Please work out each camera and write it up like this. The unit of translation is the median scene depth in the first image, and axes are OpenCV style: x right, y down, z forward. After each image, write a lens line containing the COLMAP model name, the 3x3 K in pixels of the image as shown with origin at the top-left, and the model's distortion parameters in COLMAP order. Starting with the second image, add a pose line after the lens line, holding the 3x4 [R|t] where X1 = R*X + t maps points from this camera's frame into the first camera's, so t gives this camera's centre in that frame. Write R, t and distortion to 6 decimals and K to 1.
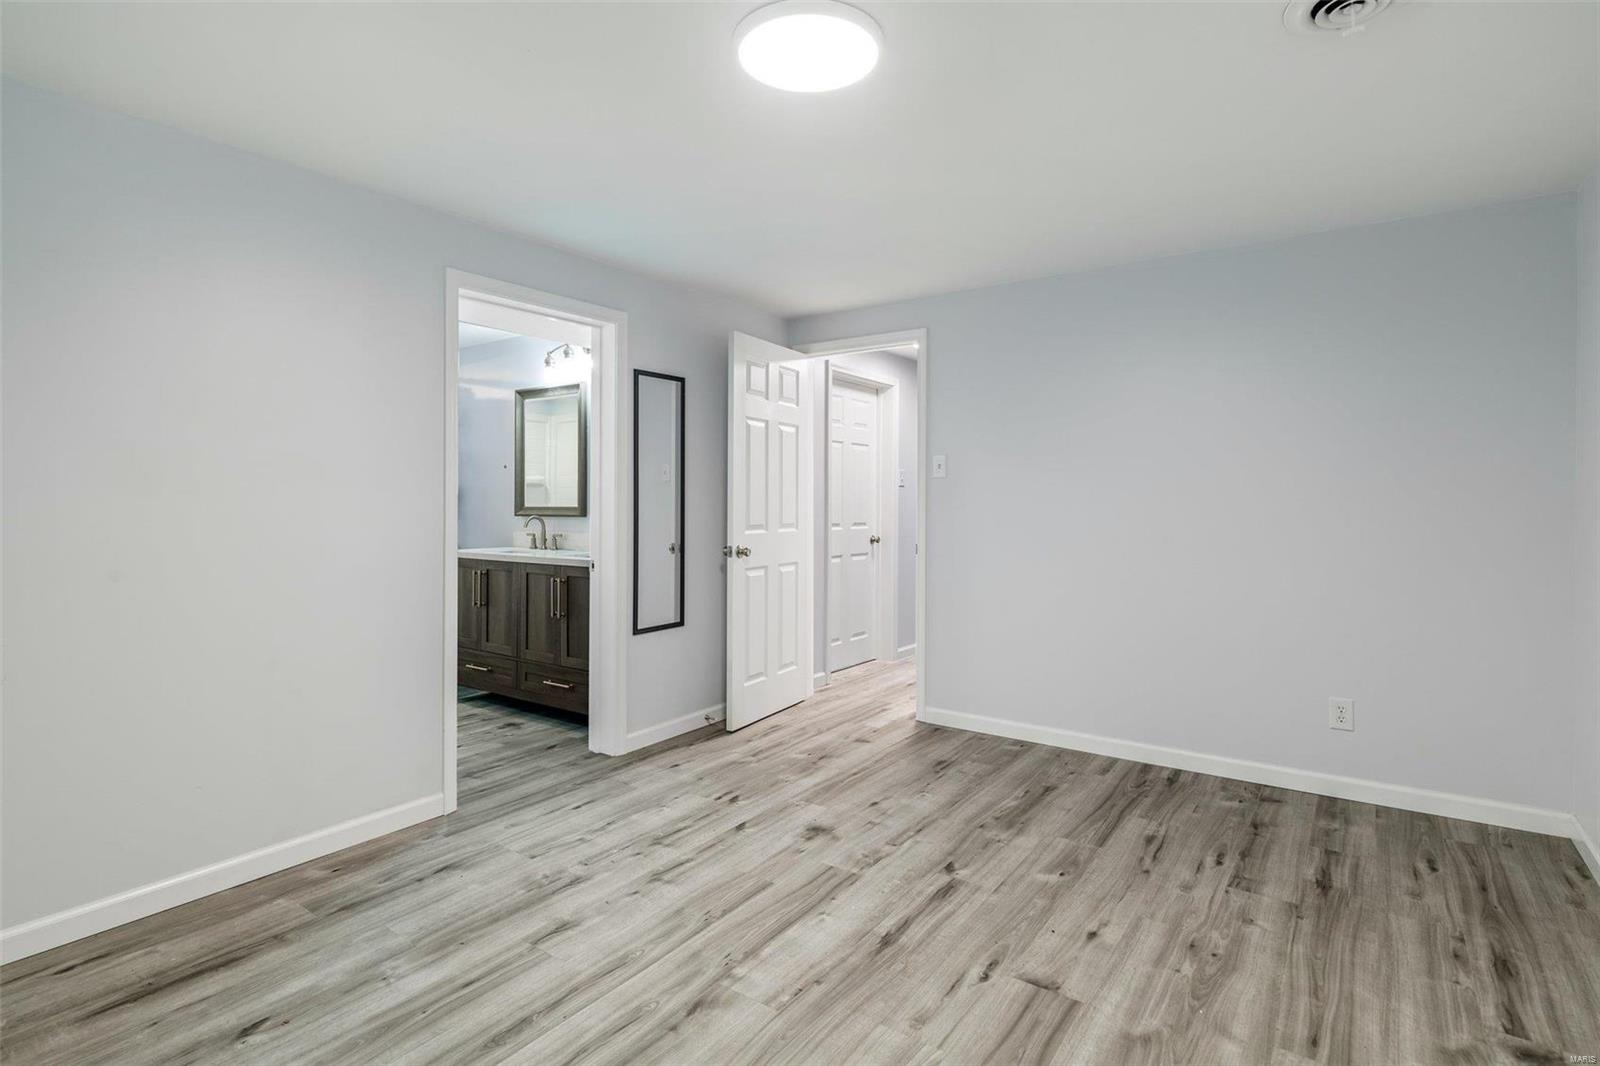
lens RADIAL K [[793.9, 0, 799.3], [0, 793.9, 513.8], [0, 0, 1]] dist [0.001689, -0.000161]
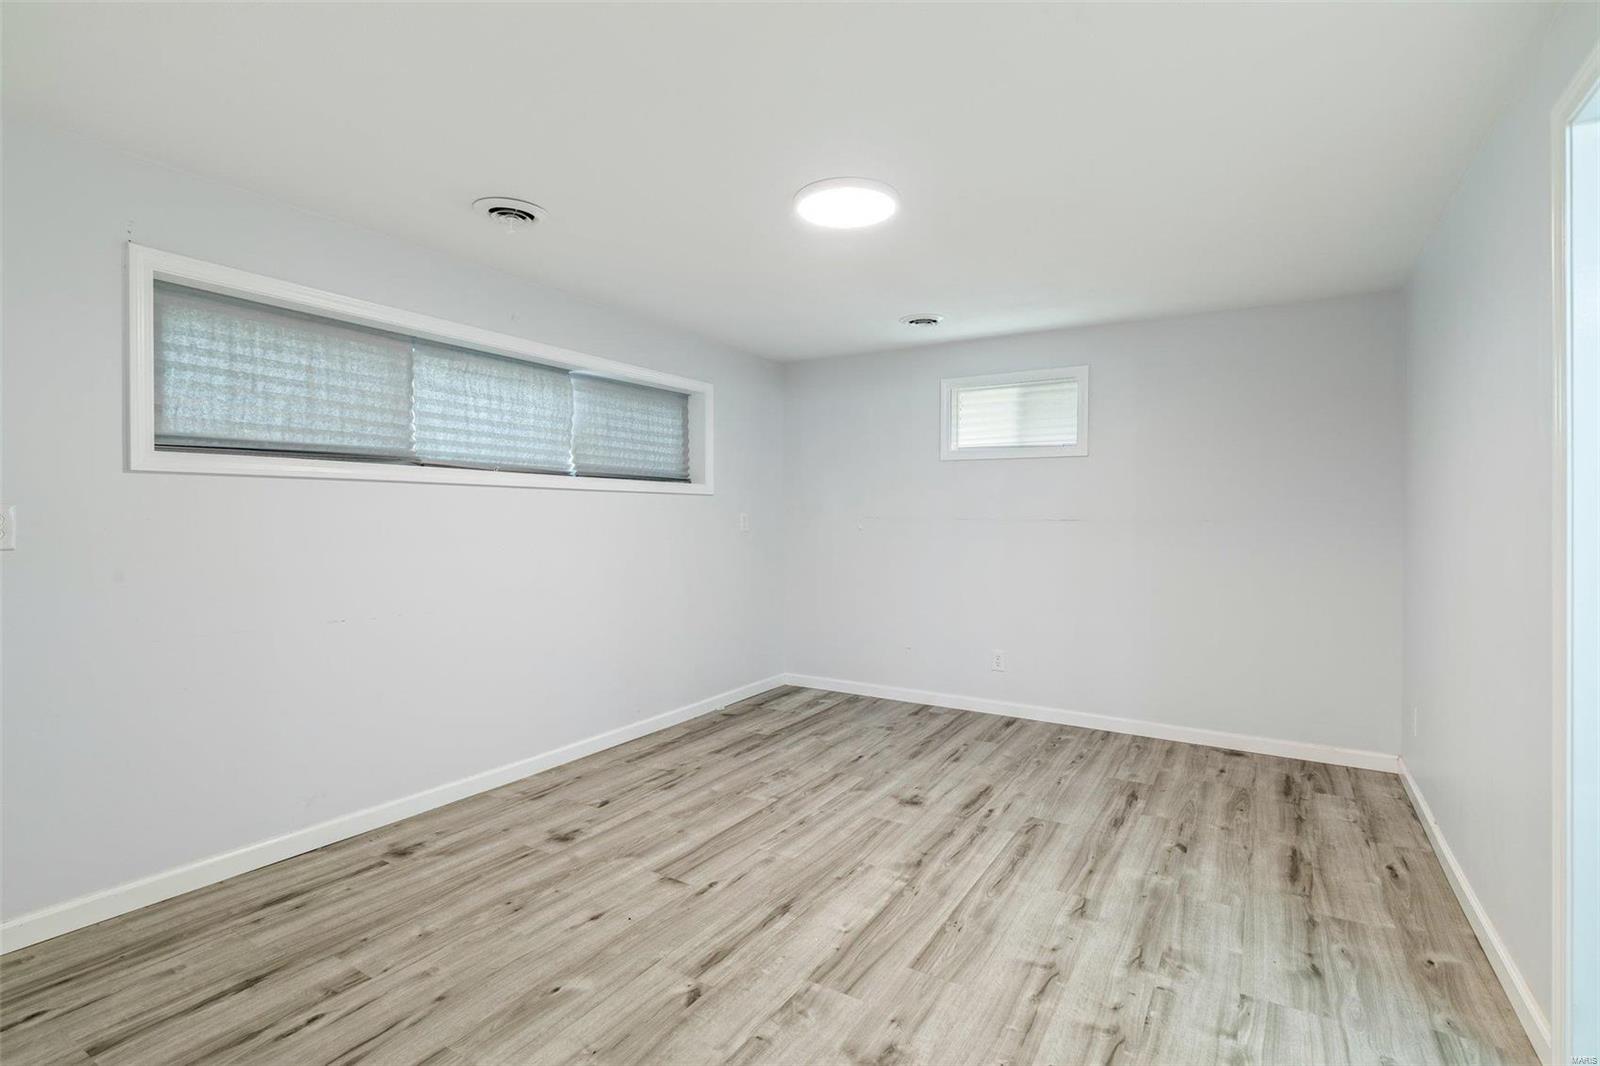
lens RADIAL K [[757.9, 0, 802.3], [0, 757.9, 514.9], [0, 0, 1]] dist [-0.001221, -0.000040]
pose [[-0.996904, -0.005824, -0.078412, 0.160631], [-0.006792, 0.999904, 0.012081, -0.033349], [0.078334, 0.012576, -0.996848, 1.922493]]
